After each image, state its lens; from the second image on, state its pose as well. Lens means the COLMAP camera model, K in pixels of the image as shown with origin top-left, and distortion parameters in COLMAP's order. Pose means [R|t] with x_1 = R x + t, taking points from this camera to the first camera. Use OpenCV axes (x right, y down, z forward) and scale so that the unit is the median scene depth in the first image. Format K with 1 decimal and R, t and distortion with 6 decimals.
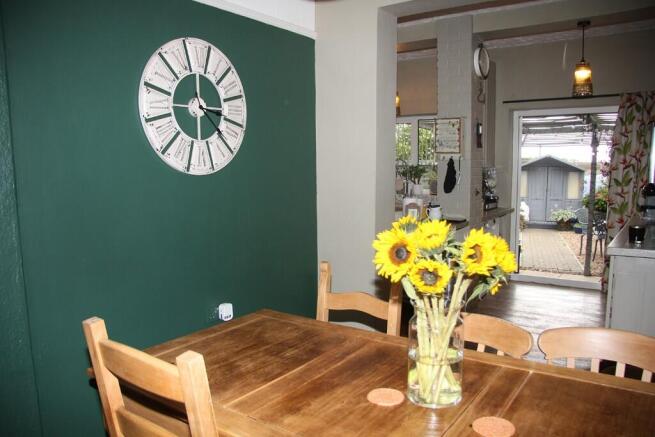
lens RADIAL K [[501.2, 0, 322.3], [0, 501.2, 230.9], [0, 0, 1]] dist [-0.185184, 0.140889]
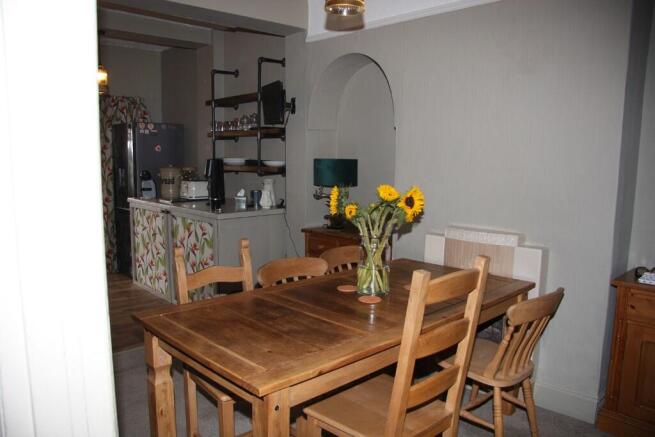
lens RADIAL K [[501.2, 0, 322.3], [0, 501.2, 230.9], [0, 0, 1]] dist [-0.185184, 0.140889]
pose [[0.179274, -0.121787, 0.976232, -1.340780], [0.111548, 0.988425, 0.102824, -0.056407], [-0.977455, 0.090463, 0.190784, 0.769958]]
